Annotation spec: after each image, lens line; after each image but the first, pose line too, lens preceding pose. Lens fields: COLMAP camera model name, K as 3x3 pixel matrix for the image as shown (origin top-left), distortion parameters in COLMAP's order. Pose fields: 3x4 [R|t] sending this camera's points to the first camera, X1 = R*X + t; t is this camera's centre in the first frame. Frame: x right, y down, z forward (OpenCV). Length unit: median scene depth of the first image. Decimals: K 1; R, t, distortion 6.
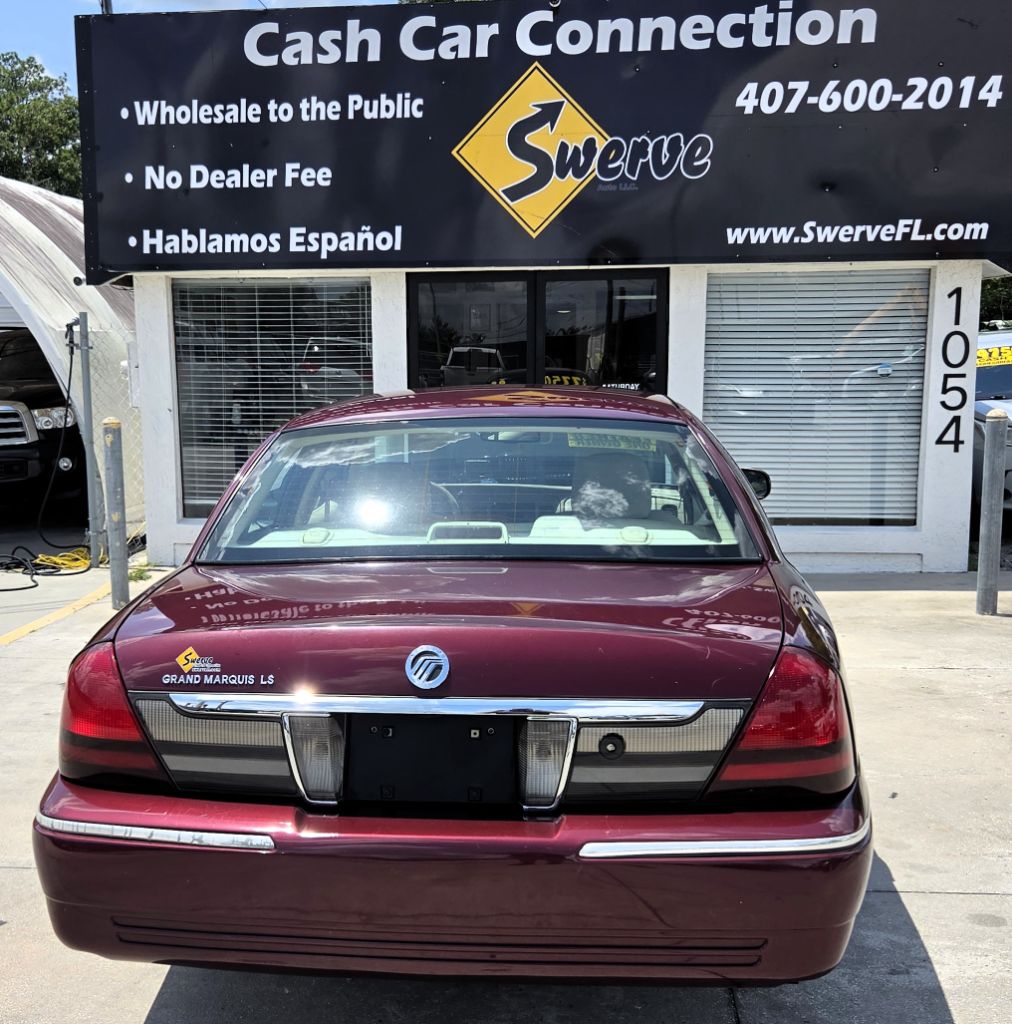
lens RADIAL K [[1337.7, 0, 417.2], [0, 1337.7, 567.2], [0, 0, 1]] dist [0.073295, -0.092856]
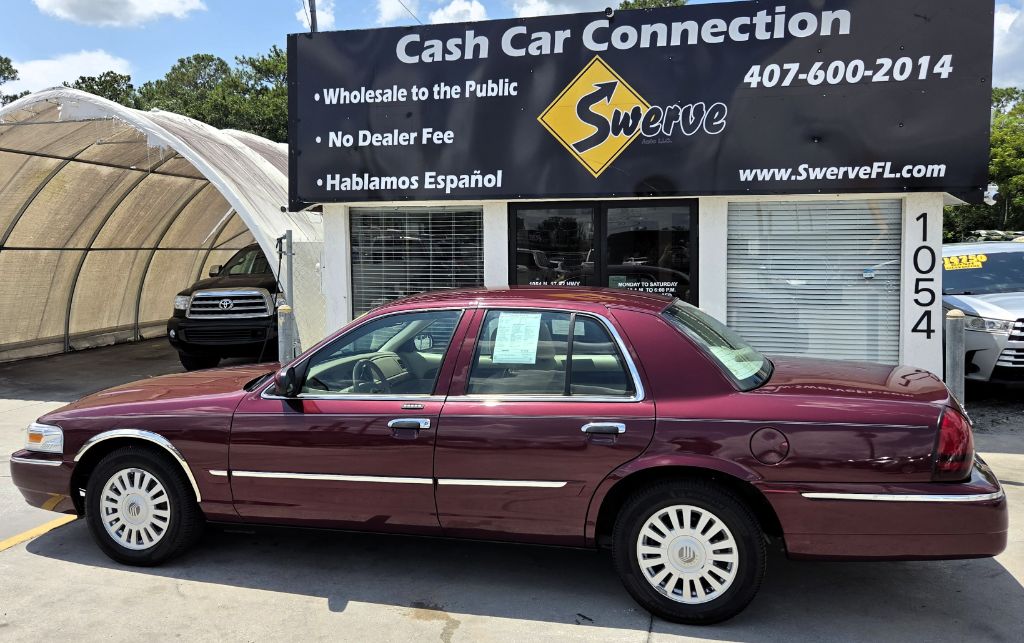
lens RADIAL K [[840.1, 0, 491.8], [0, 840.1, 283.1], [0, 0, 1]] dist [0.075831, -0.082063]
pose [[0.992186, 0.008354, -0.124487, 0.089231], [-0.022852, 0.993046, -0.115489, -0.035236], [0.122656, 0.117431, 0.985477, 0.147727]]
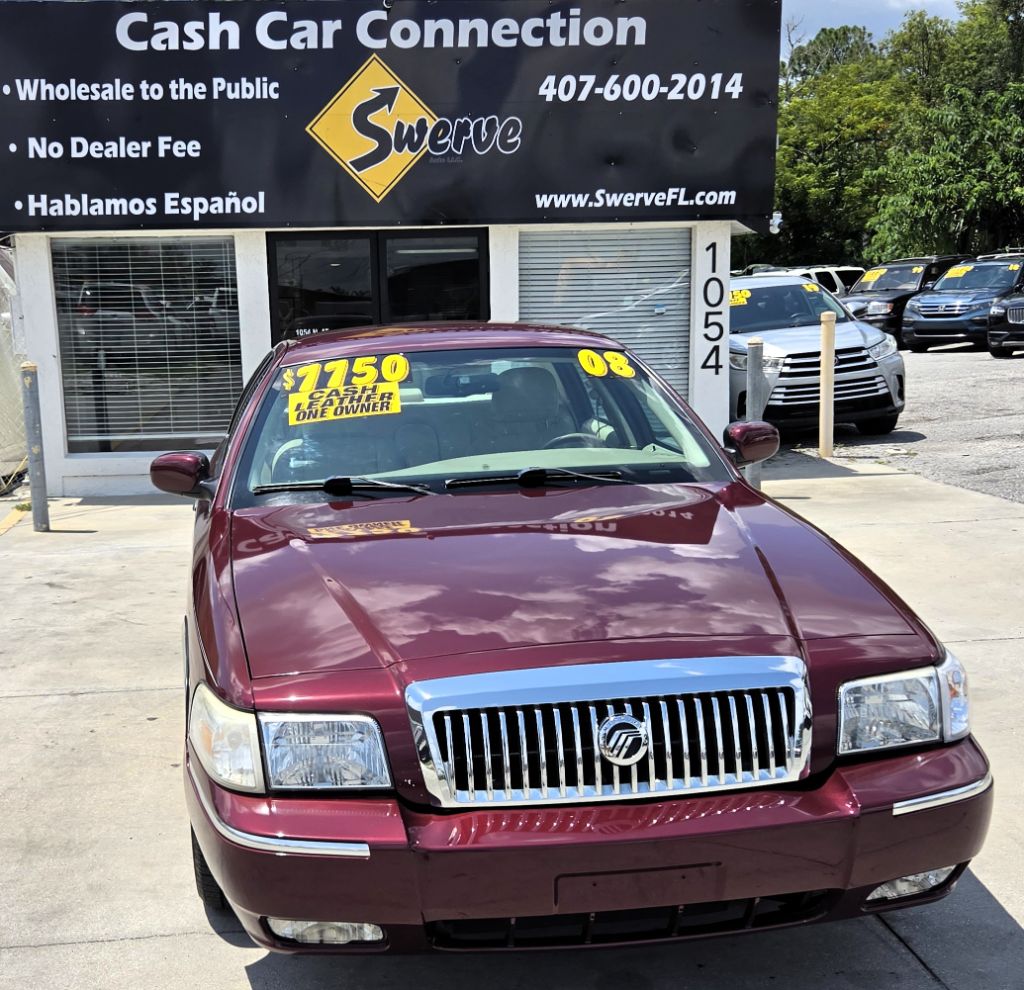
lens RADIAL K [[1327.1, 0, 409.6], [0, 1327.1, 529.6], [0, 0, 1]] dist [0.063336, -0.026127]
pose [[0.979163, -0.050294, 0.196748, -0.130805], [0.048760, 0.998731, 0.012637, 0.028787], [-0.197134, -0.002780, 0.980373, -0.154572]]
